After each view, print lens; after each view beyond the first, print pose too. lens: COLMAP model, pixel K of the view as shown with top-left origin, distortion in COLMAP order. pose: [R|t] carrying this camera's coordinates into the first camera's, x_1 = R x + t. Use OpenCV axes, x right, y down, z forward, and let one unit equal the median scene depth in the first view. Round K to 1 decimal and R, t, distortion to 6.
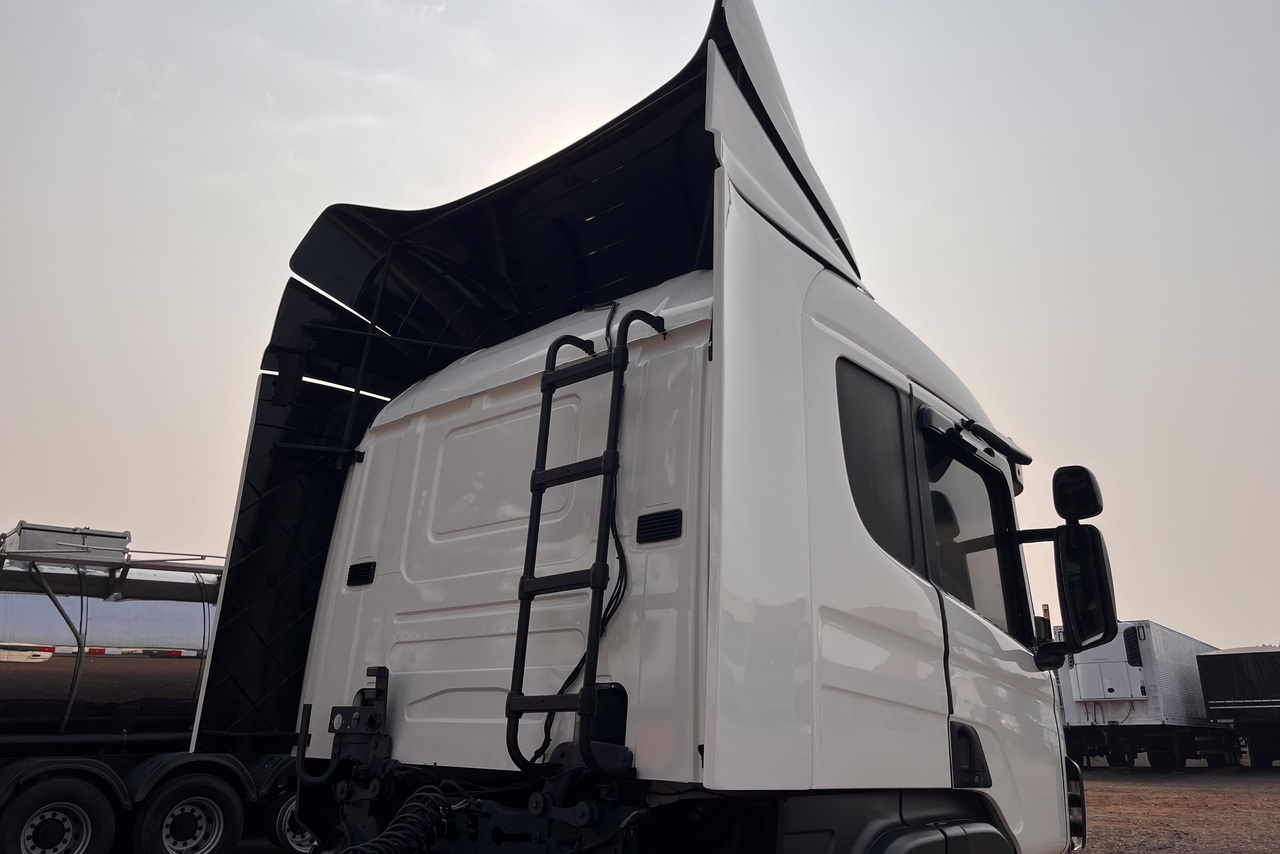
lens RADIAL K [[982.5, 0, 653.1], [0, 982.5, 432.3], [0, 0, 1]] dist [0.012832, 0.007108]
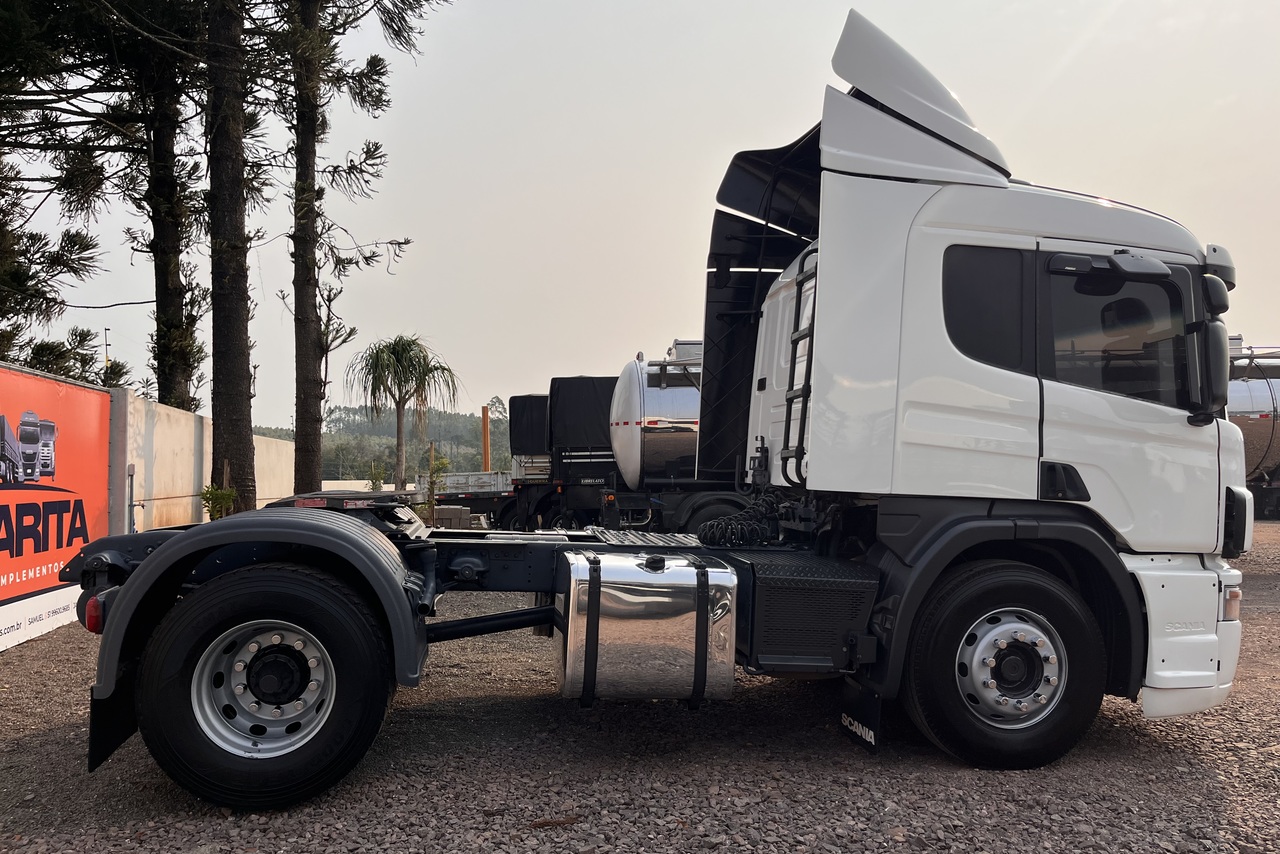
lens RADIAL K [[965.1, 0, 640.3], [0, 965.1, 437.5], [0, 0, 1]] dist [0.057199, -0.084713]
pose [[0.778772, -0.021587, -0.626936, 0.659197], [0.175288, 0.967086, 0.184442, -0.129519], [0.602319, -0.253533, 0.756923, -0.498808]]
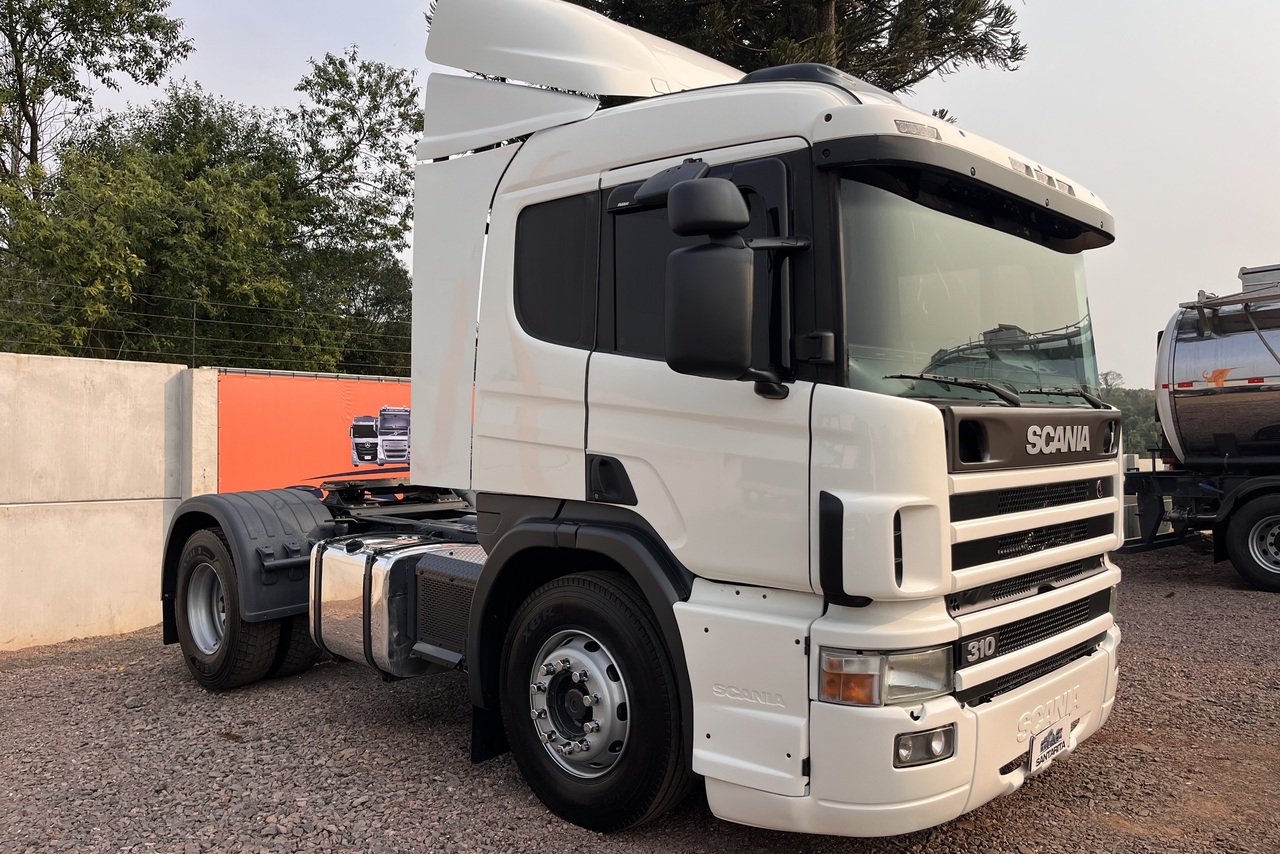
lens RADIAL K [[968.3, 0, 630.0], [0, 968.3, 433.6], [0, 0, 1]] dist [0.065421, -0.107231]
pose [[-0.032331, -0.015732, -0.999353, 1.322060], [0.293001, 0.955798, -0.024525, 0.262153], [0.955565, -0.293605, -0.026292, 0.911351]]
